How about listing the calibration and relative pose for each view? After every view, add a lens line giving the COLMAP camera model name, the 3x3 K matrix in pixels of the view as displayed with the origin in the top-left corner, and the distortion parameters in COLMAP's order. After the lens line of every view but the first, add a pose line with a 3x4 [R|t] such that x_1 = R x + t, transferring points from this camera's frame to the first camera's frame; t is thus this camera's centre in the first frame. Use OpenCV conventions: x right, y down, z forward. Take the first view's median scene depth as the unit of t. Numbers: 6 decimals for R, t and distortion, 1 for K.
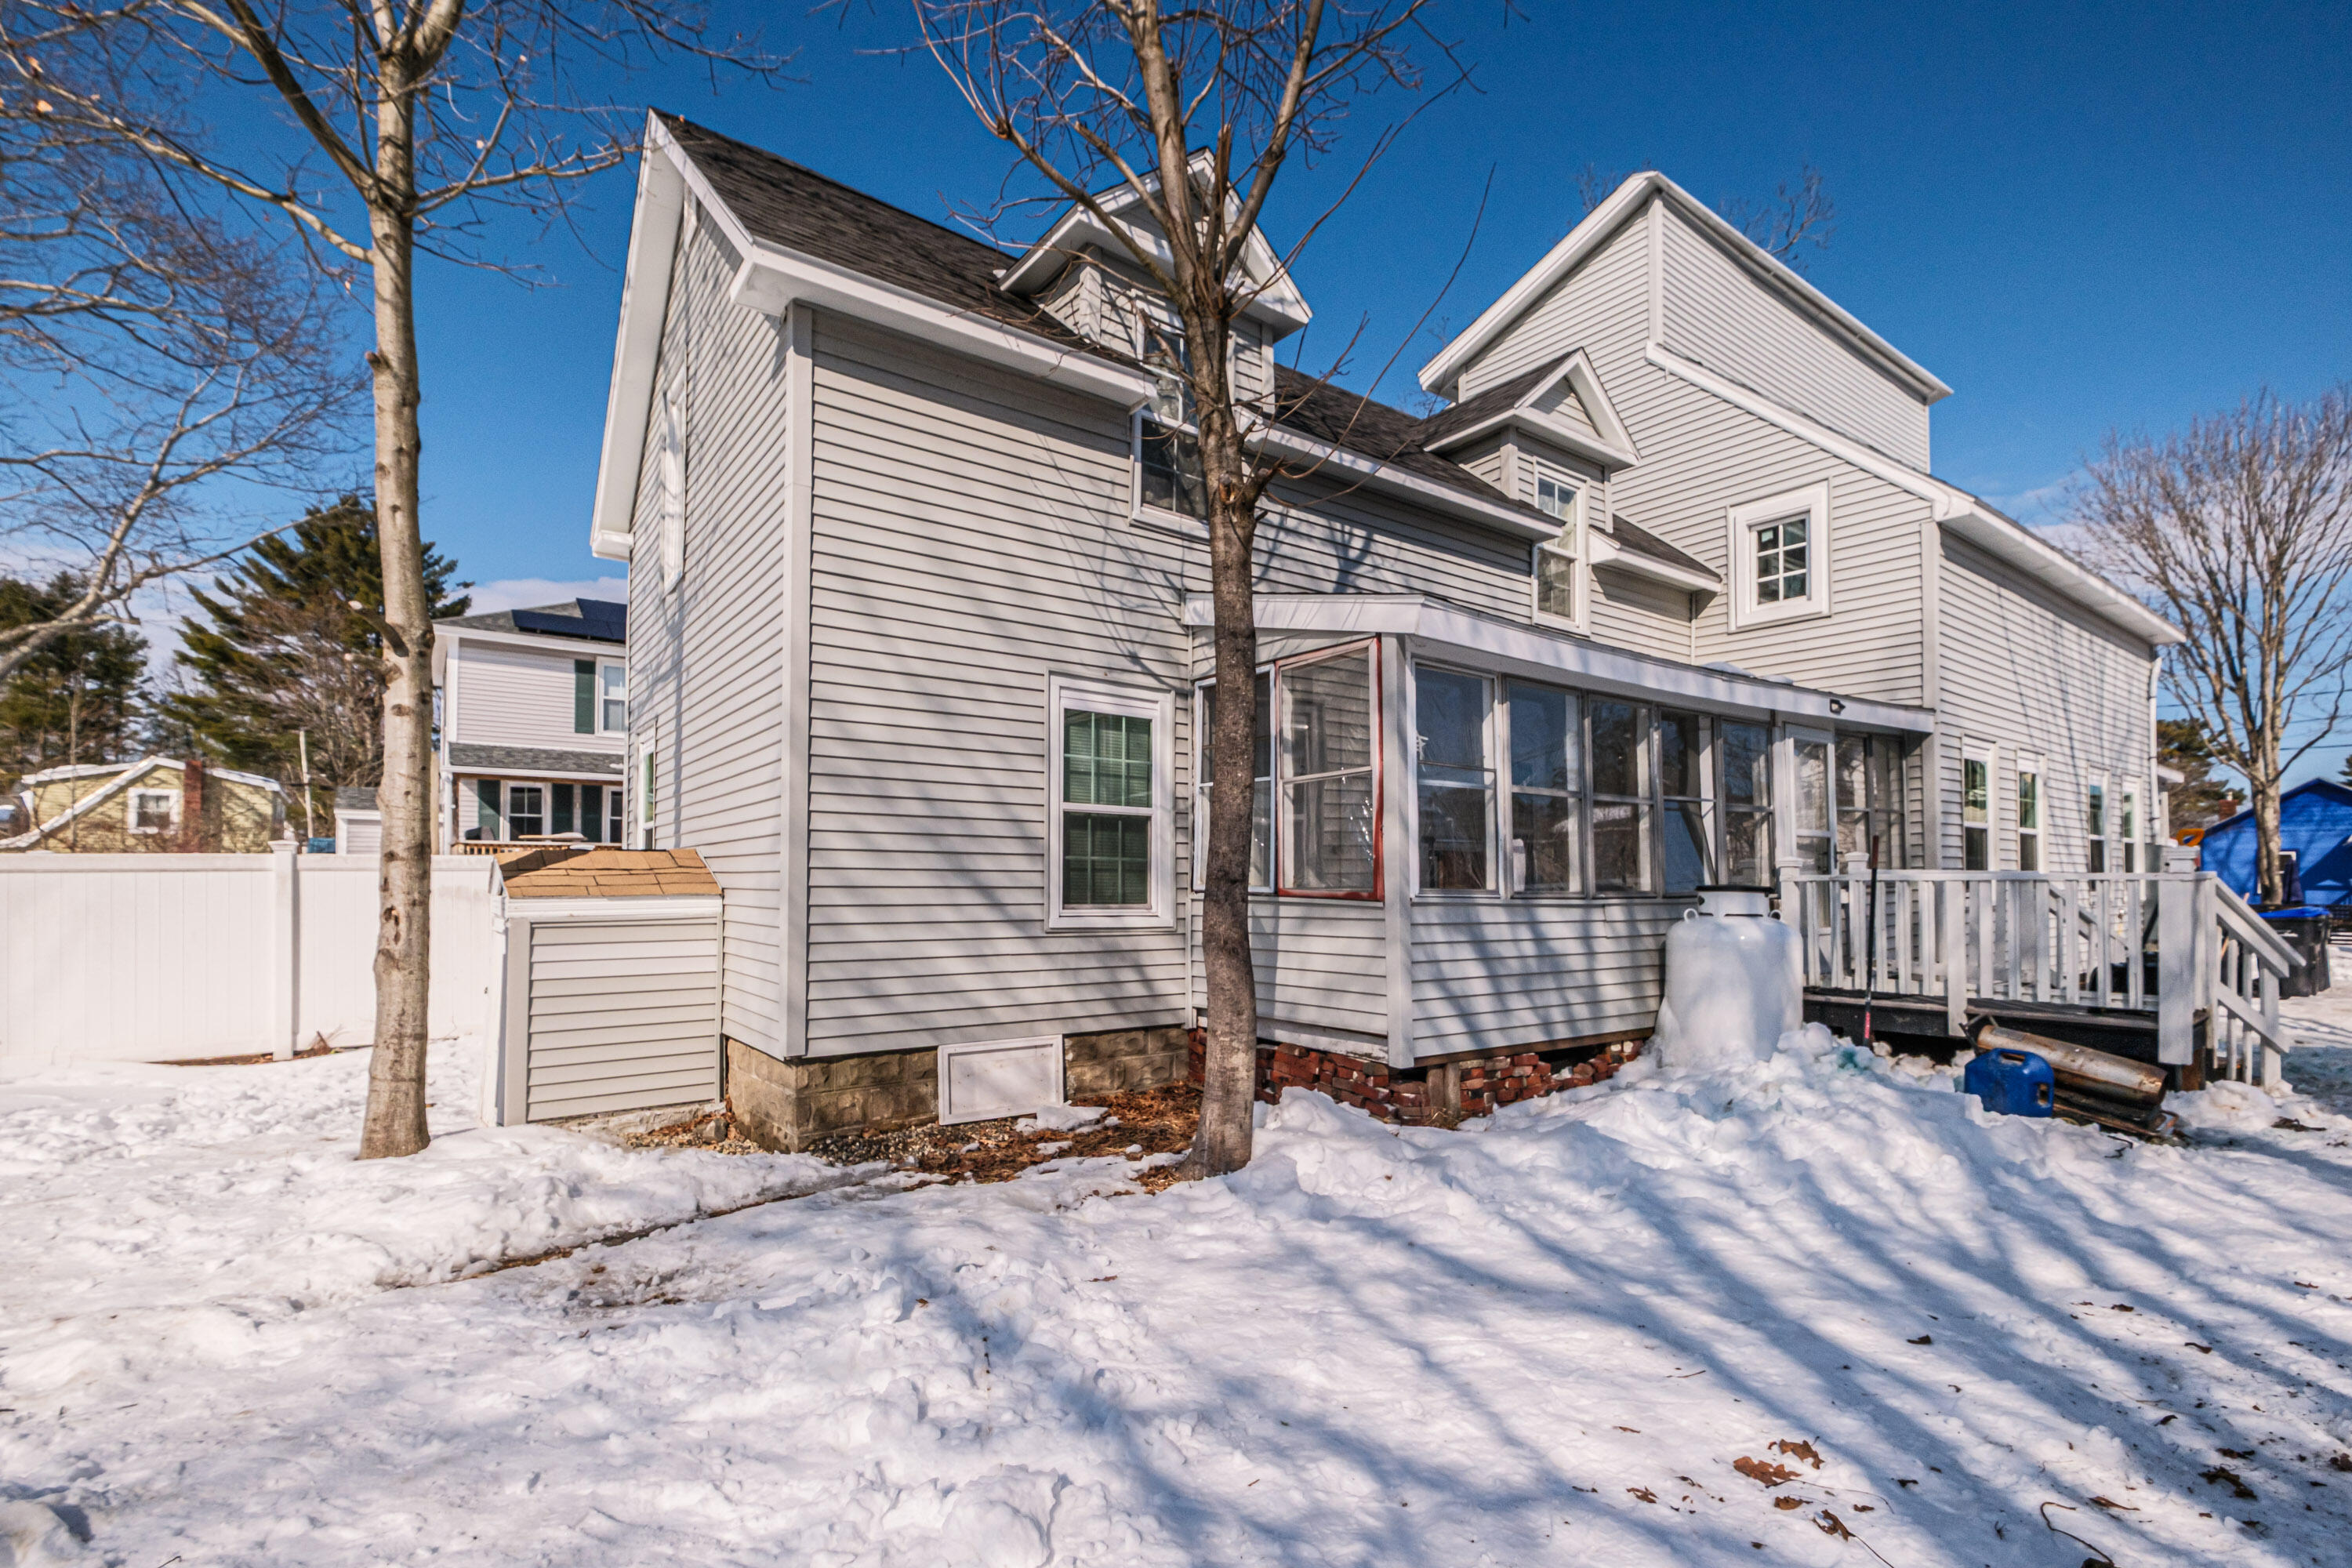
lens RADIAL K [[1014.5, 0, 1179.8], [0, 1014.5, 858.3], [0, 0, 1]] dist [0.001533, -0.005144]
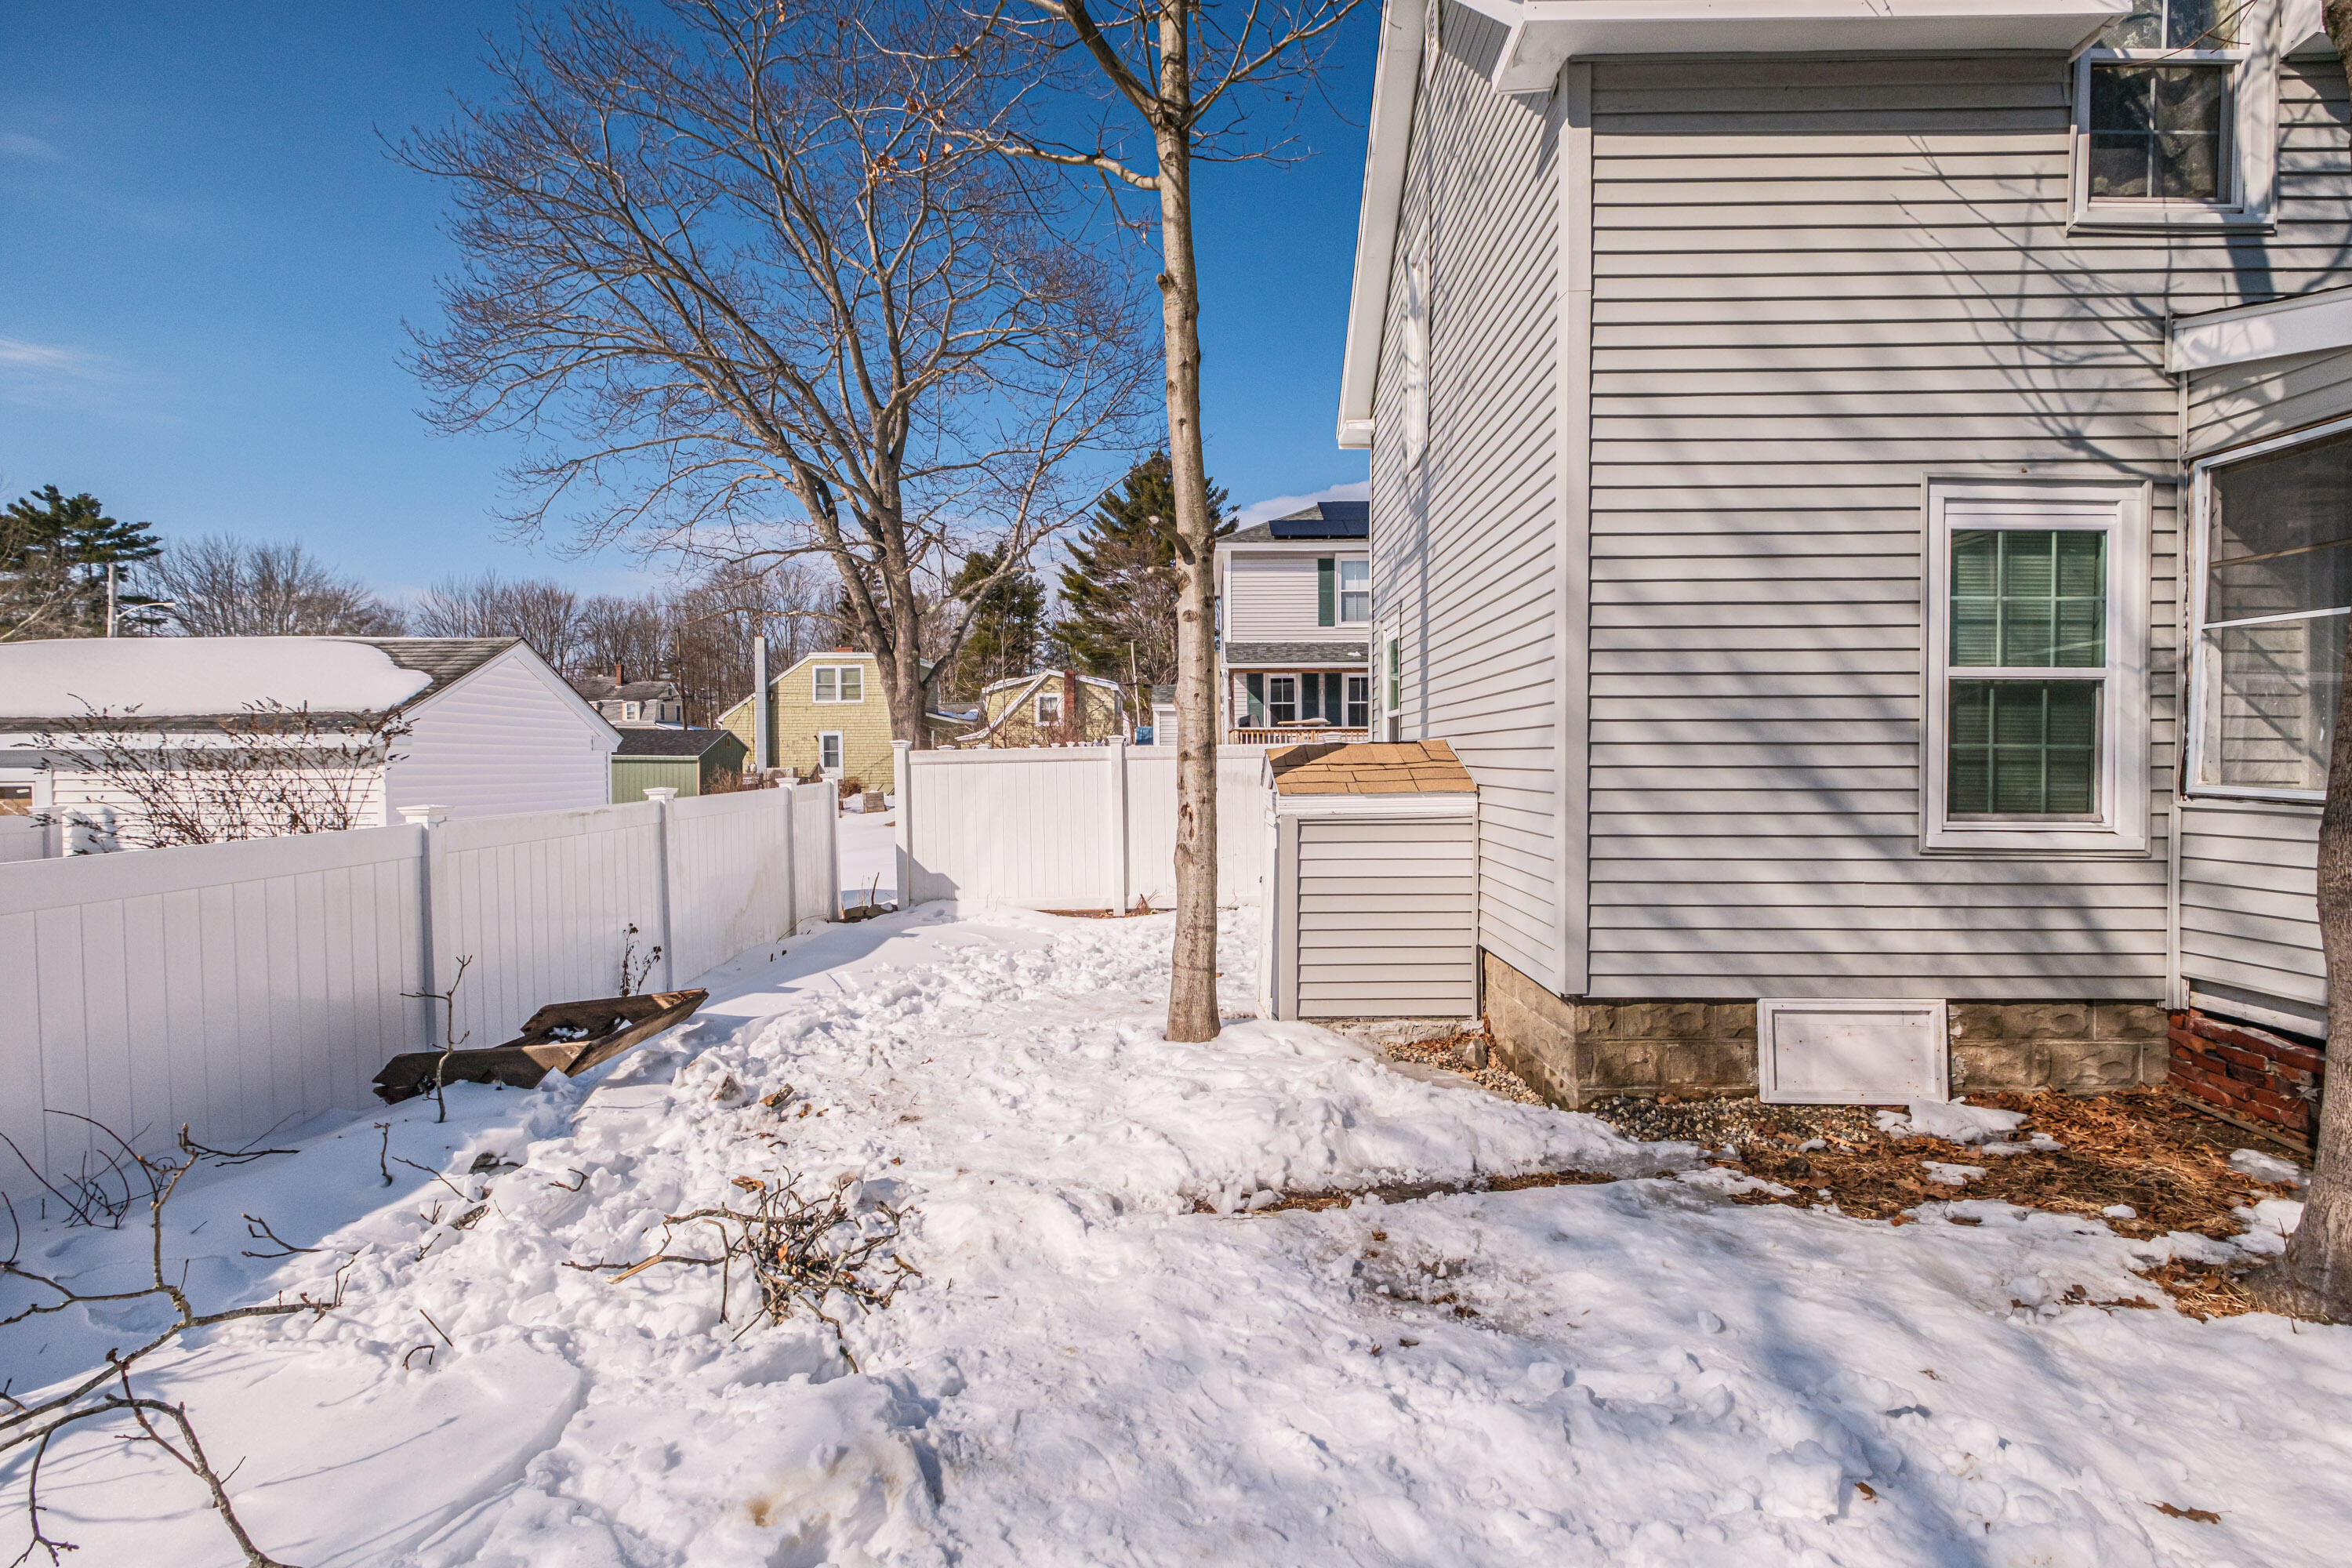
lens RADIAL K [[1035.7, 0, 1193.1], [0, 1035.7, 776.9], [0, 0, 1]] dist [-0.000074, -0.000311]
pose [[0.791572, 0.007158, -0.611034, -0.093216], [0.018178, 0.999213, 0.035254, -0.014579], [0.610805, -0.039014, 0.790819, 0.124694]]
